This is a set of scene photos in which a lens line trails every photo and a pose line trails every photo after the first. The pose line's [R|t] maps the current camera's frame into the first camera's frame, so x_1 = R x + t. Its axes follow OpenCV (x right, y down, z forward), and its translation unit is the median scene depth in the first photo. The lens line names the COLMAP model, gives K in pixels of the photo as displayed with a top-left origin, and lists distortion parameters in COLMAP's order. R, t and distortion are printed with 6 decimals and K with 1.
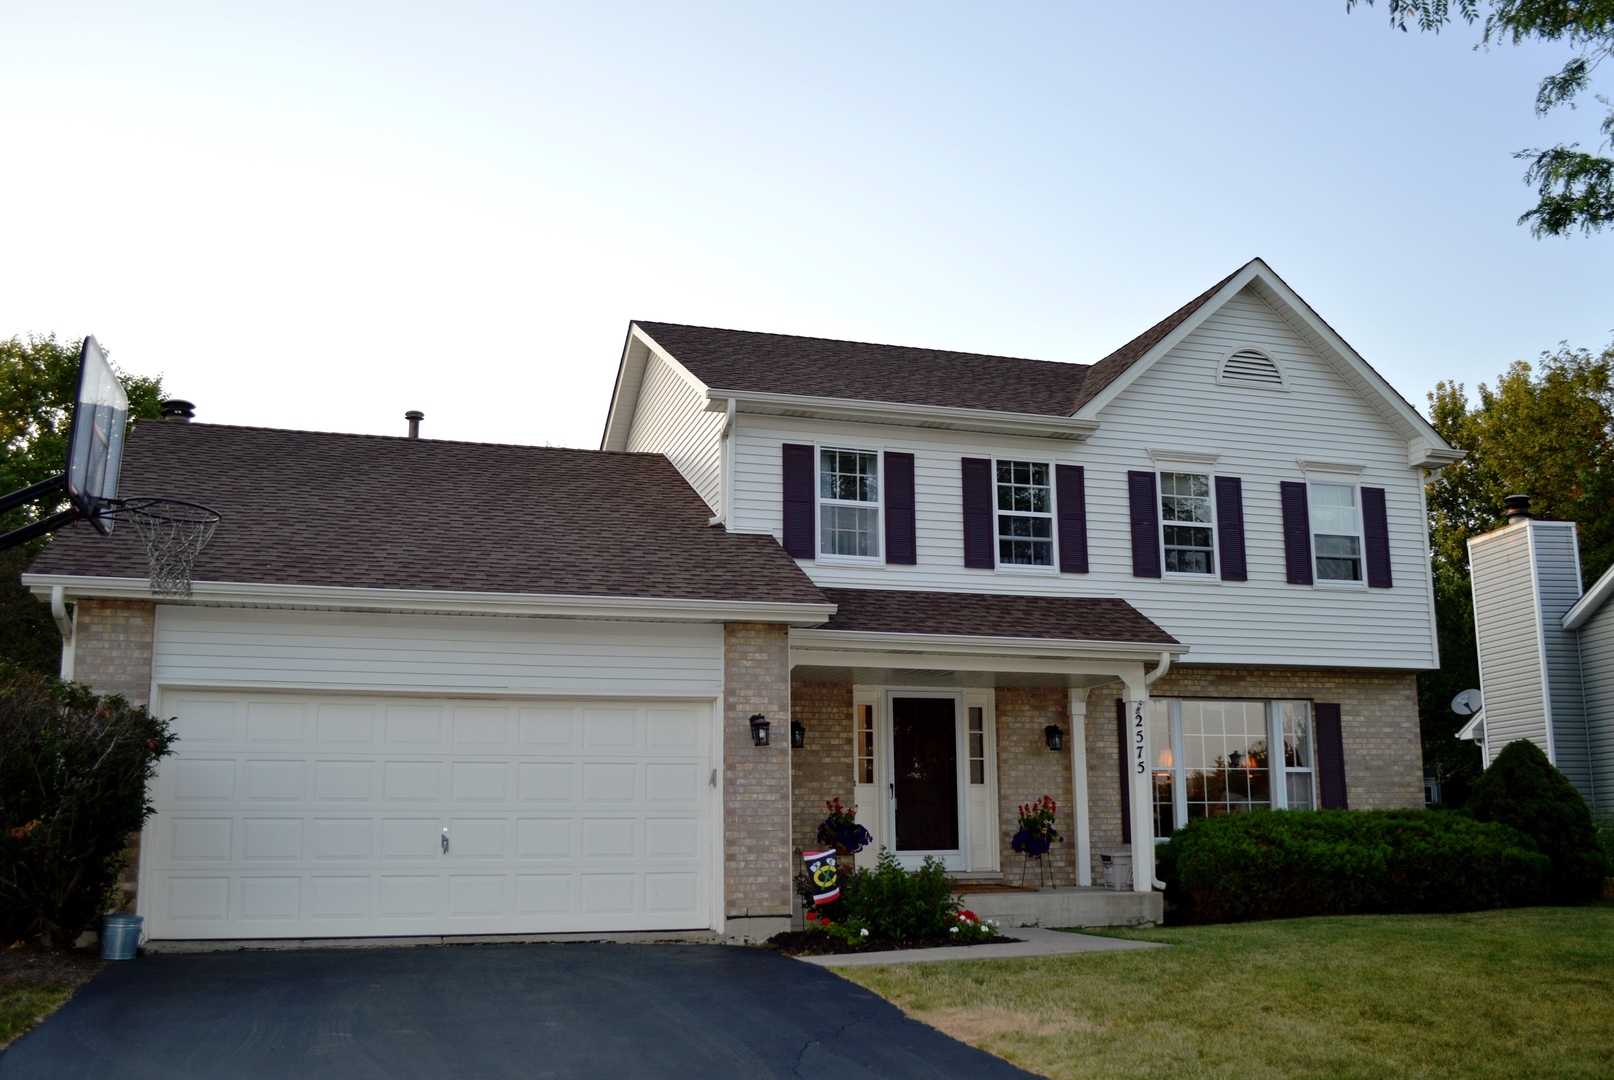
lens RADIAL K [[1493.2, 0, 808.5], [0, 1493.2, 549.2], [0, 0, 1]] dist [-0.068064, 0.000000]
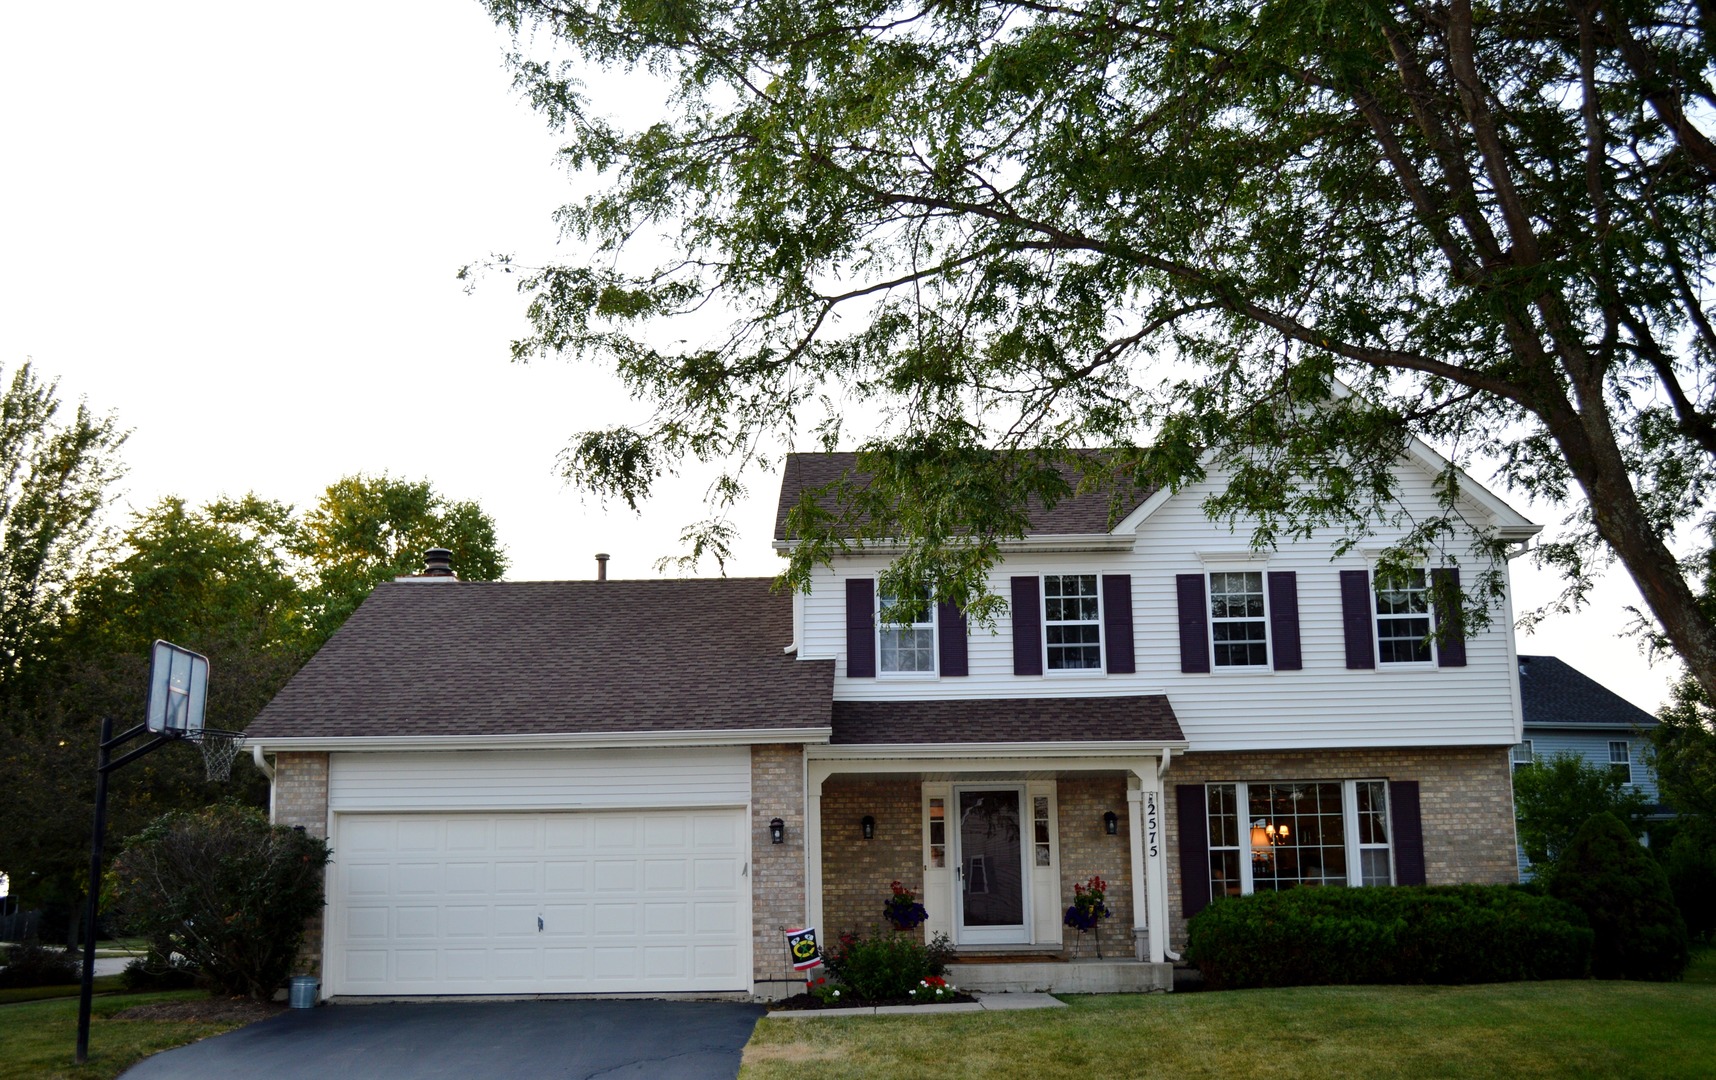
lens RADIAL K [[1787.1, 0, 857.4], [0, 1787.1, 537.1], [0, 0, 1]] dist [-0.058516, 0.000000]
pose [[0.948829, -0.070752, -0.307763, 0.419065], [0.067840, 0.997492, -0.020164, -0.073618], [0.308418, -0.001747, 0.951249, -0.328190]]
